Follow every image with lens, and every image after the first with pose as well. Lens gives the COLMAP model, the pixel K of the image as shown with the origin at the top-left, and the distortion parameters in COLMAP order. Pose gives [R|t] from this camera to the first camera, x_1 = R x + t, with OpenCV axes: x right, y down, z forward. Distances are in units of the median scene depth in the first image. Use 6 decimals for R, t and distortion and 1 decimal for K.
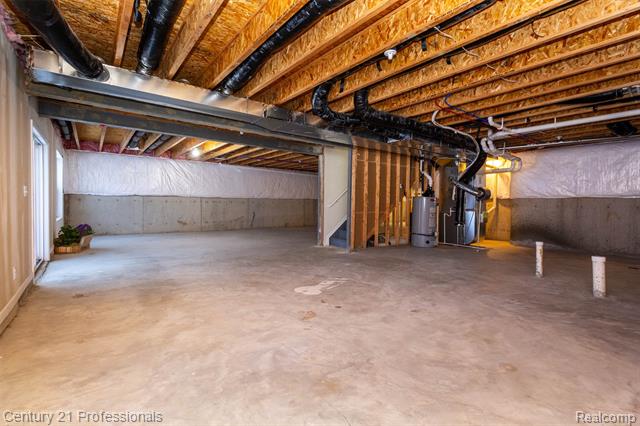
lens RADIAL K [[300.6, 0, 326.2], [0, 300.6, 211.7], [0, 0, 1]] dist [0.003149, -0.000085]
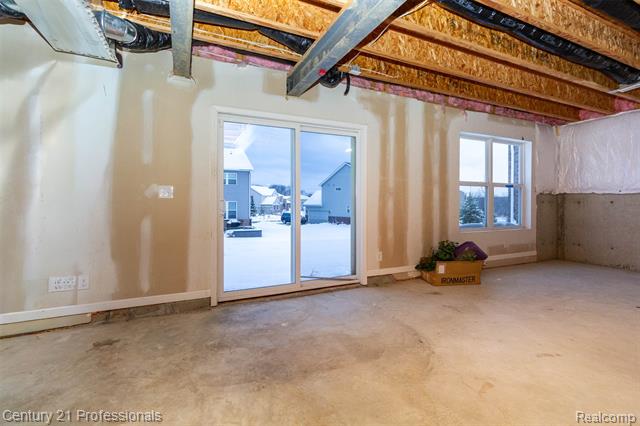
lens RADIAL K [[300.6, 0, 325.9], [0, 300.6, 206.4], [0, 0, 1]] dist [0.003149, -0.000085]
pose [[-0.218221, -0.001175, -0.975899, -0.253118], [-0.032647, 0.999448, 0.006097, -0.045803], [0.975353, 0.033191, -0.218139, 1.535119]]
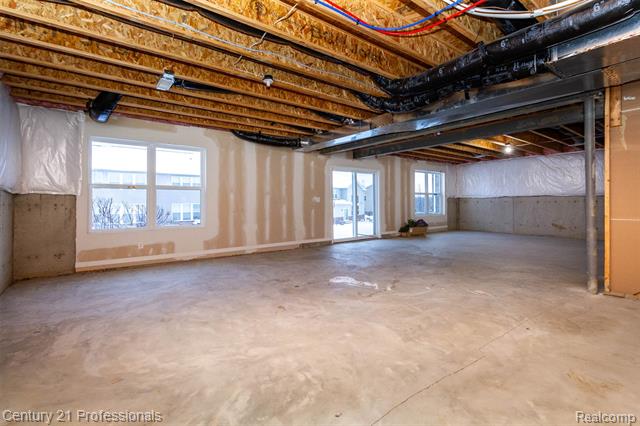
lens RADIAL K [[300.6, 0, 322.6], [0, 300.6, 207.7], [0, 0, 1]] dist [0.003149, -0.000085]
pose [[-0.016717, 0.001640, -0.999859, 1.152284], [-0.021308, 0.999771, 0.001996, -0.012216], [0.999633, 0.021338, -0.016679, 1.007777]]
